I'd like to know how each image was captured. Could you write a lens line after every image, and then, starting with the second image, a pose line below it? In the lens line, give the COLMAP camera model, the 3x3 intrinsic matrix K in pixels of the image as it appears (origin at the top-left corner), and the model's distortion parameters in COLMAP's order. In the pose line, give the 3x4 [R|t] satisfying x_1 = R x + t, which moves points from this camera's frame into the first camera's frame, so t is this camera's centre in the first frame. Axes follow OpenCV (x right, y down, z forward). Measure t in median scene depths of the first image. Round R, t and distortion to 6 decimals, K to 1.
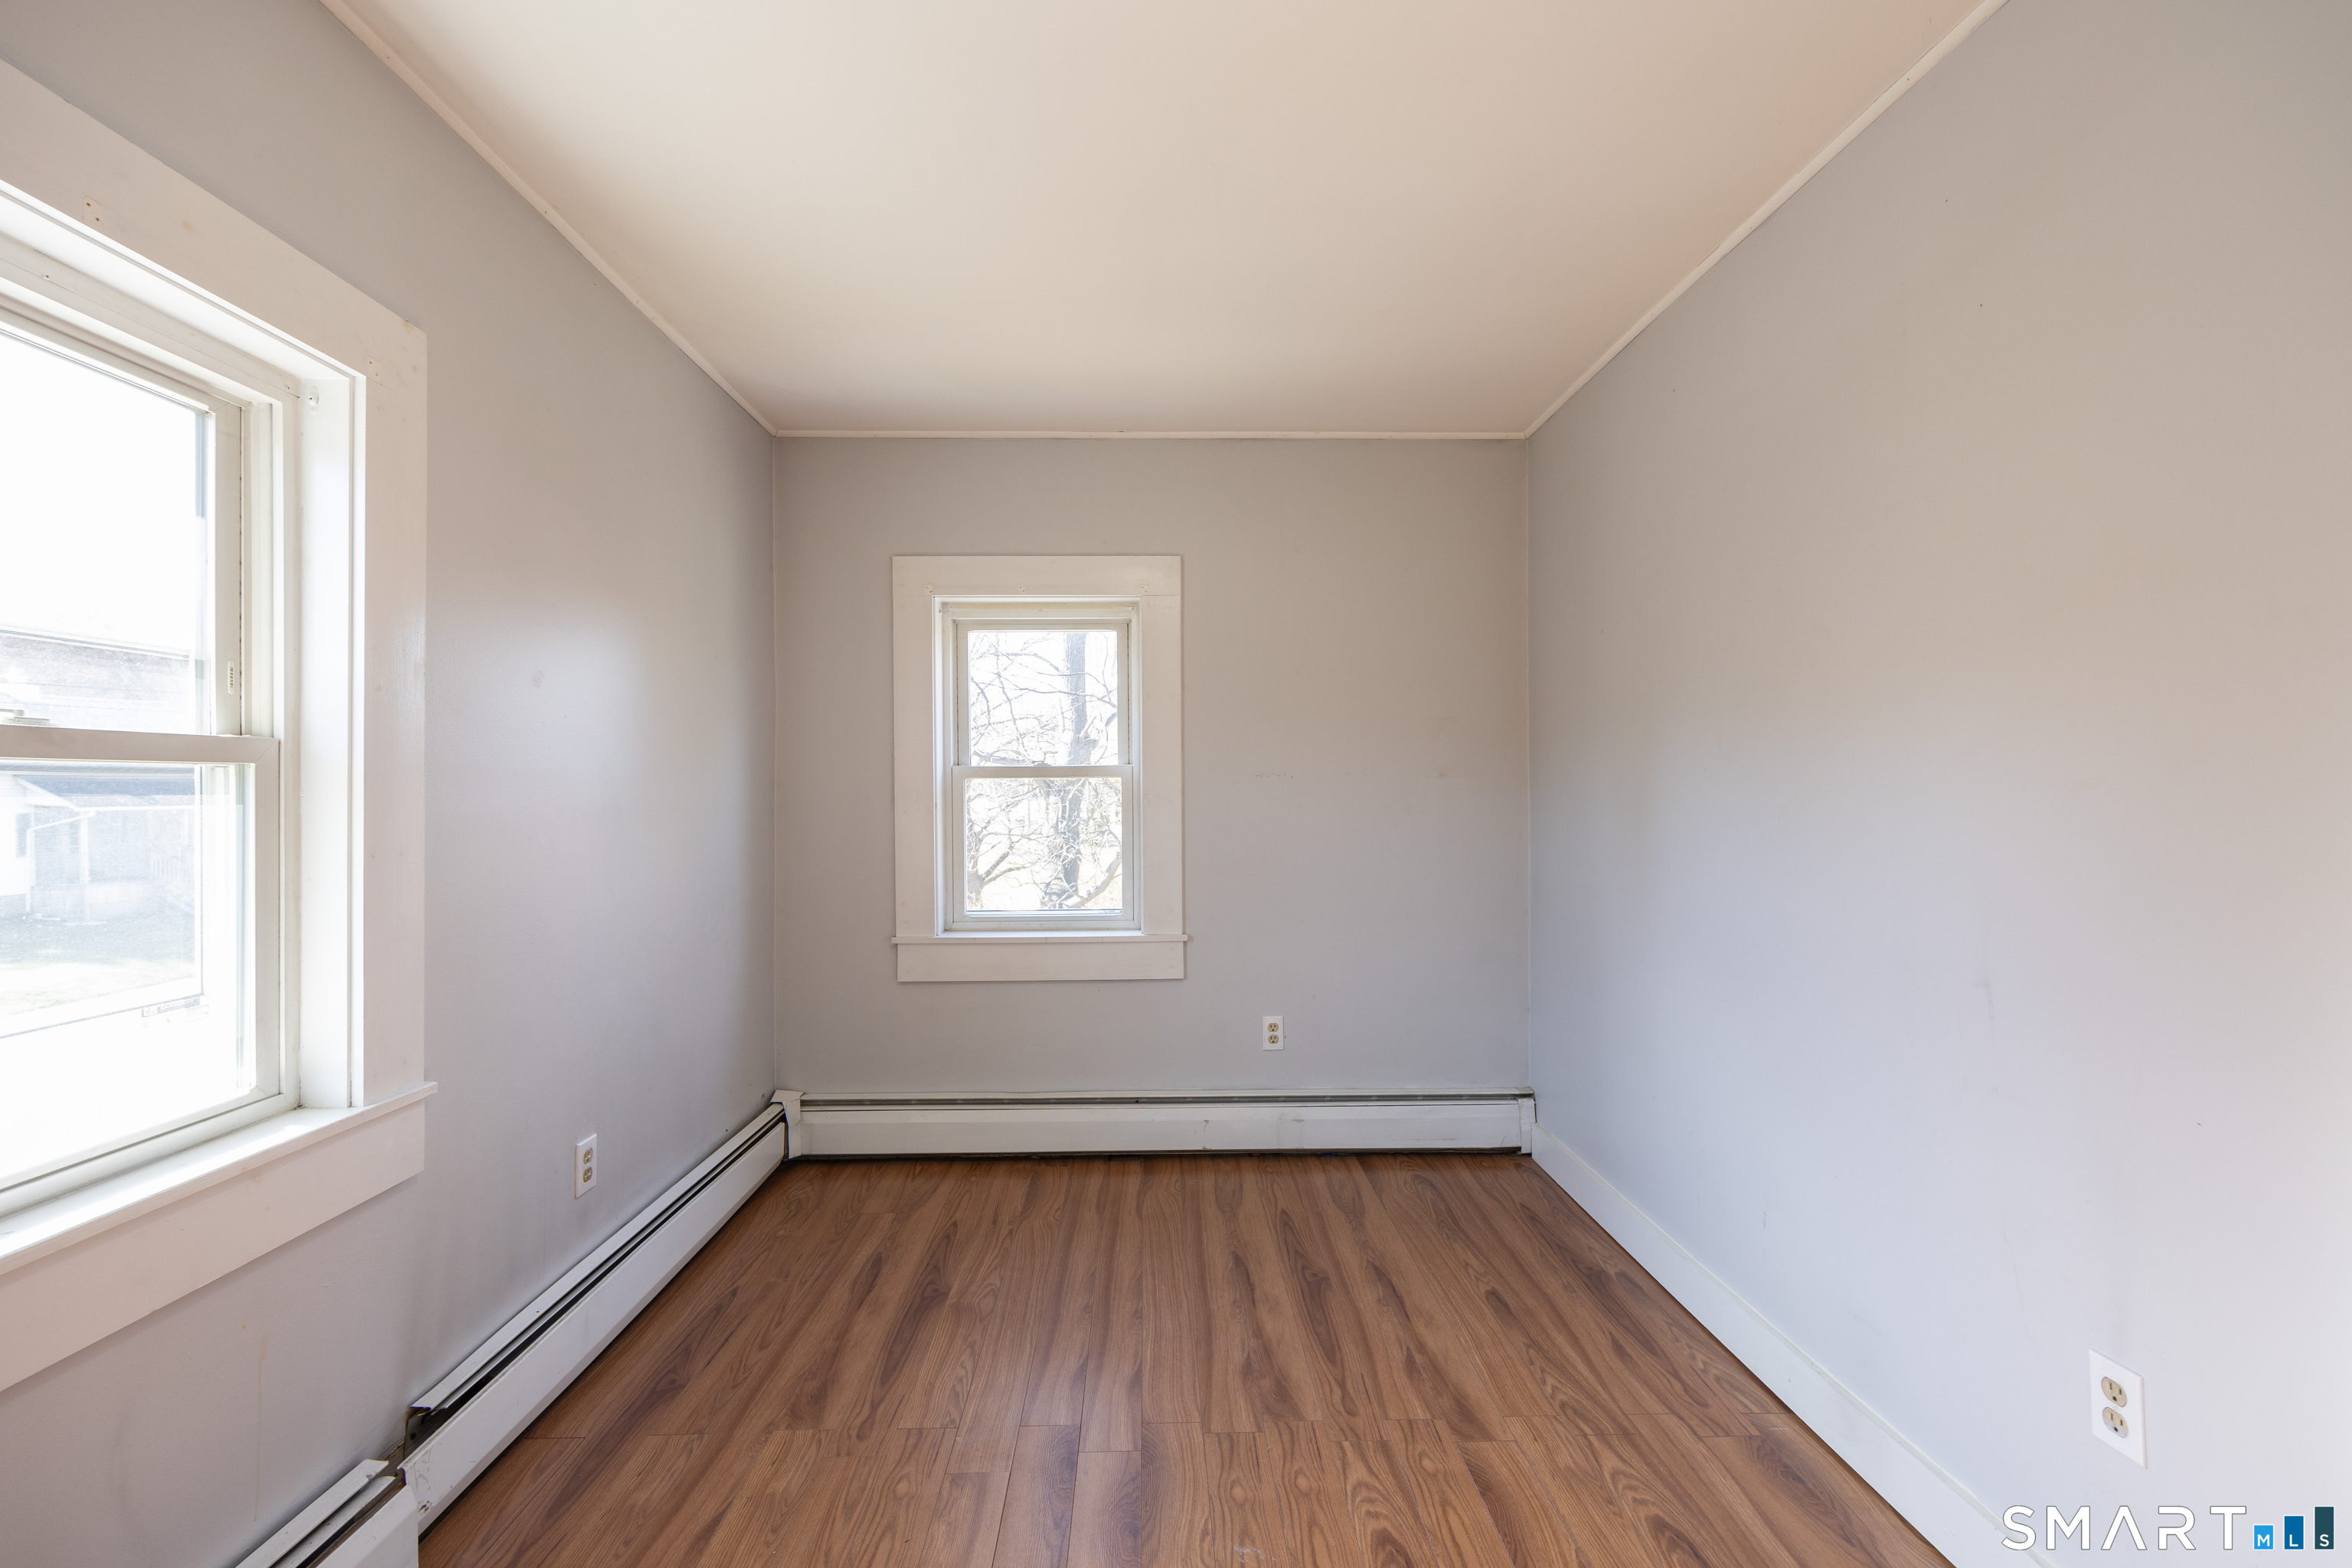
lens RADIAL K [[983.3, 0, 1176.0], [0, 983.3, 784.0], [0, 0, 1]] dist [-0.001031, 0.000328]
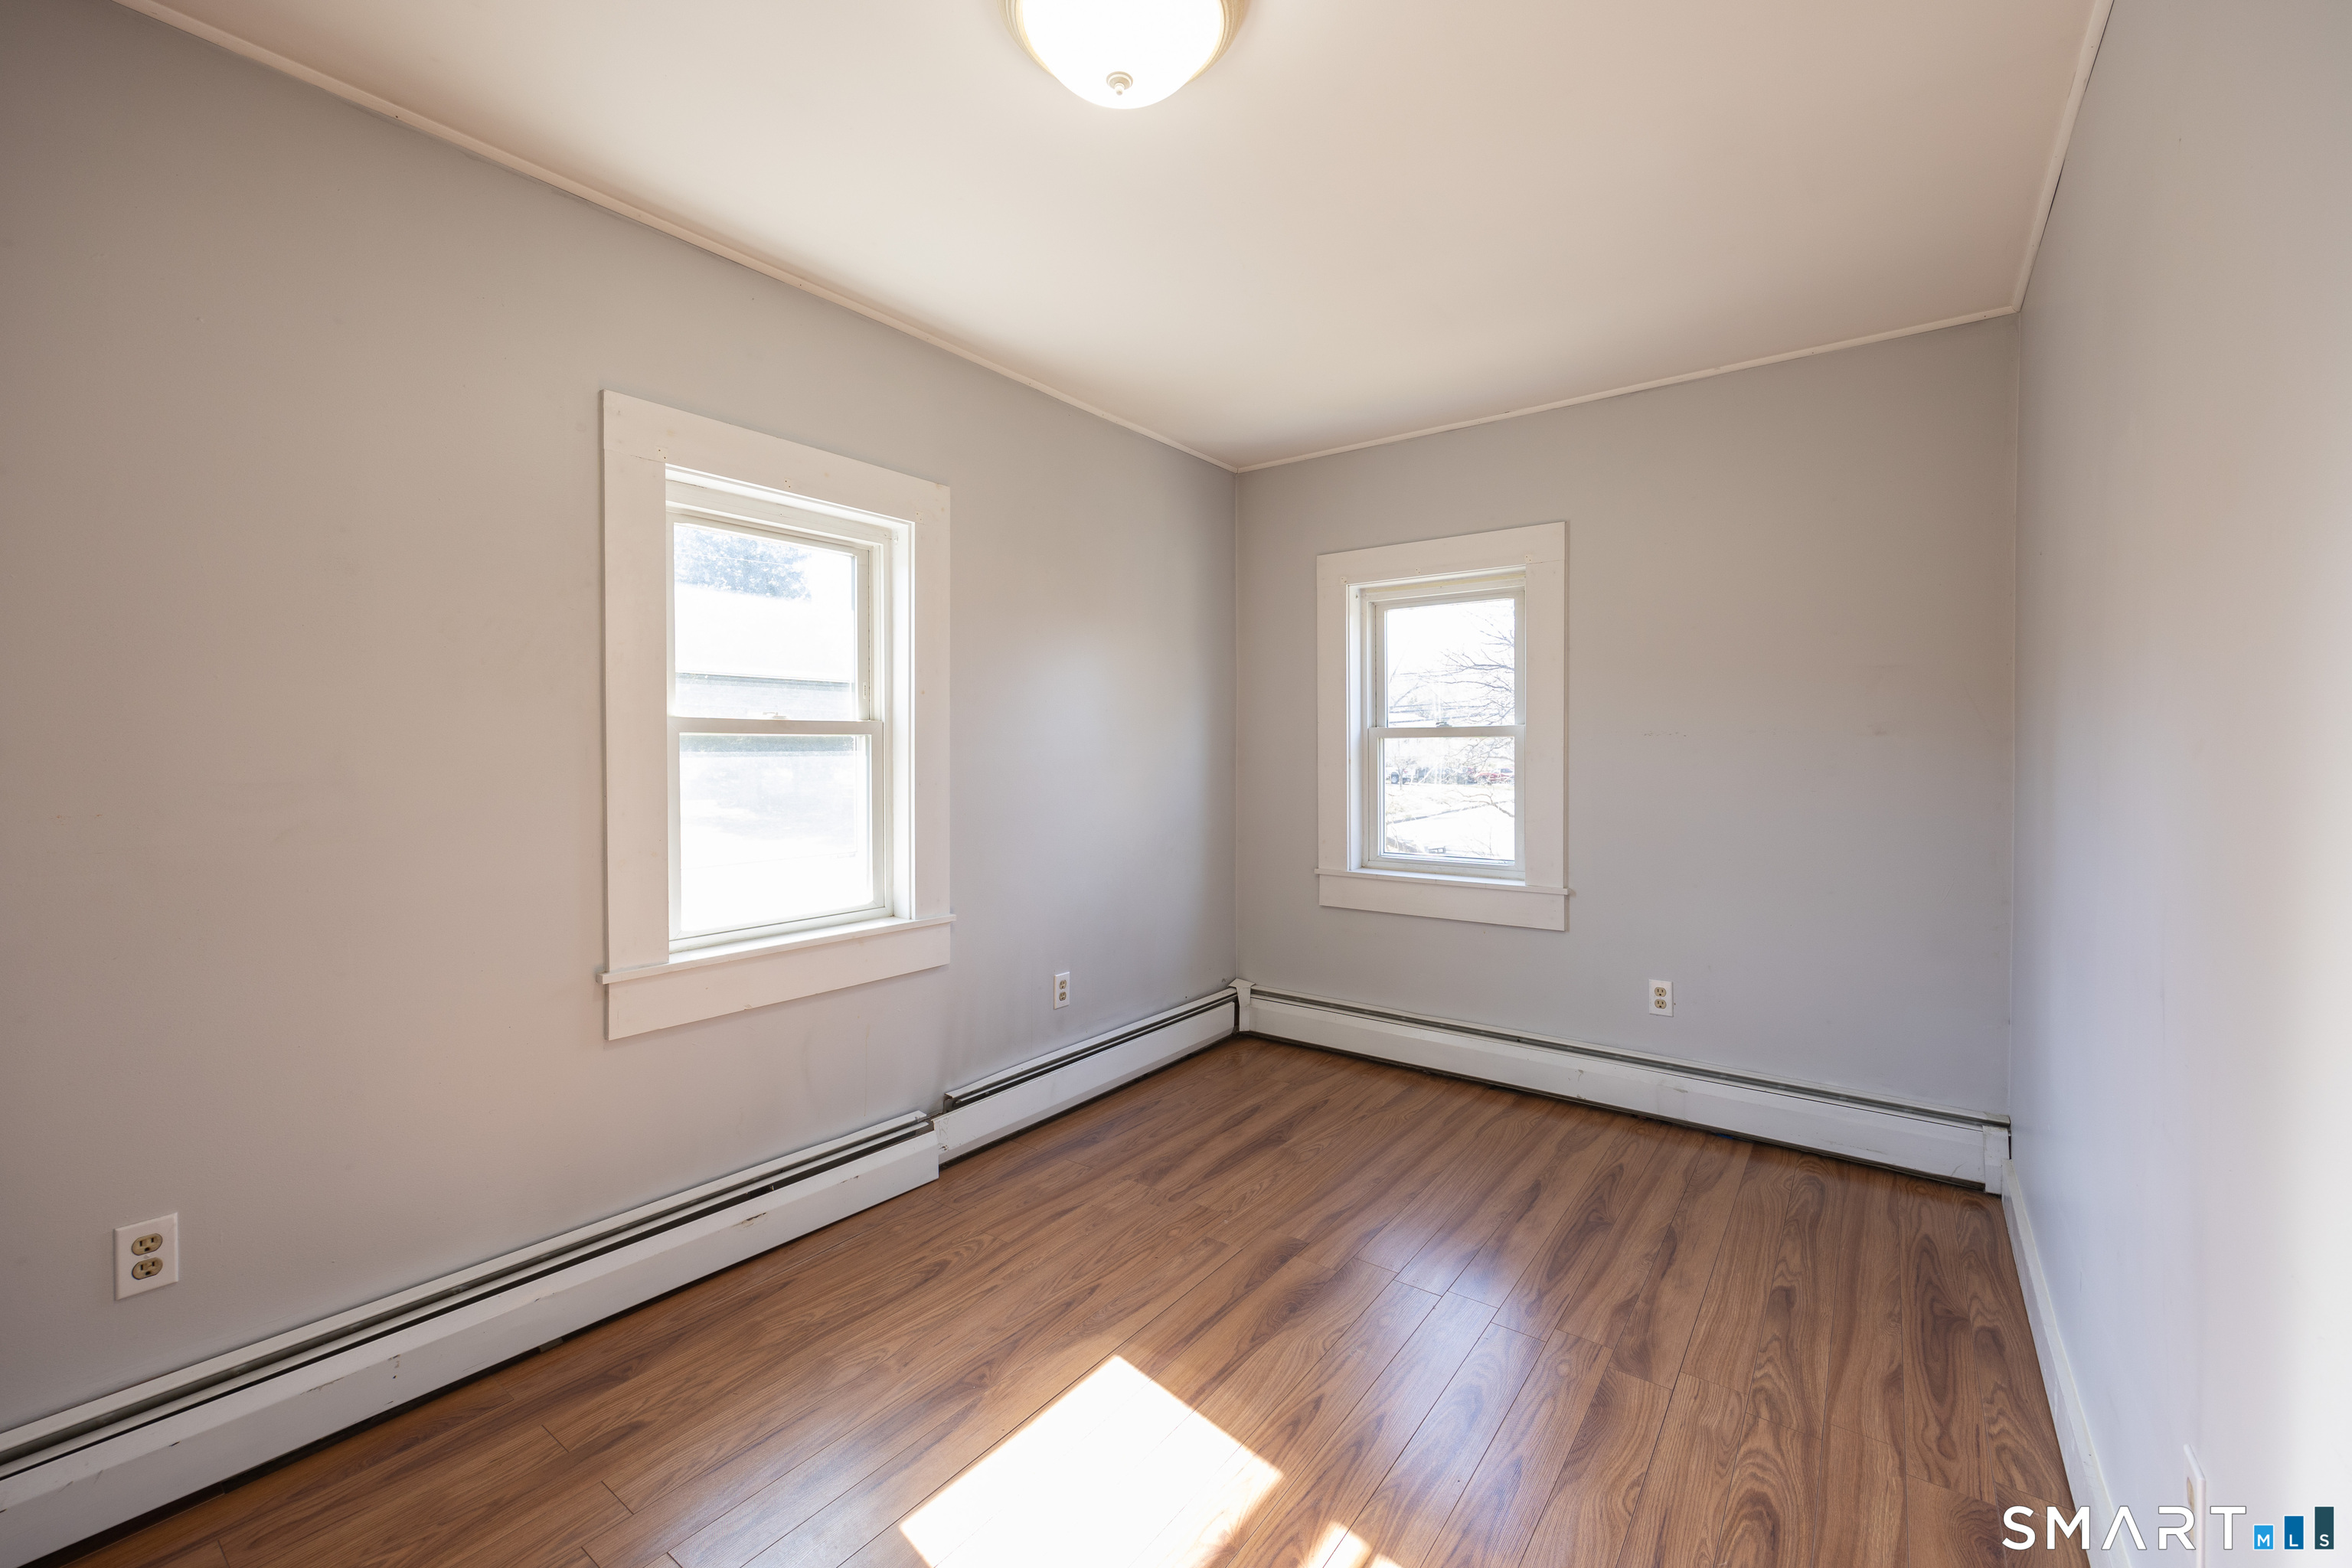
lens RADIAL K [[991.1, 0, 1172.7], [0, 991.1, 755.8], [0, 0, 1]] dist [0.001313, 0.000317]
pose [[0.778889, 0.008037, -0.627110, 0.412681], [0.002366, 0.999873, 0.015753, -0.004781], [0.627157, -0.013754, 0.778771, -0.083277]]
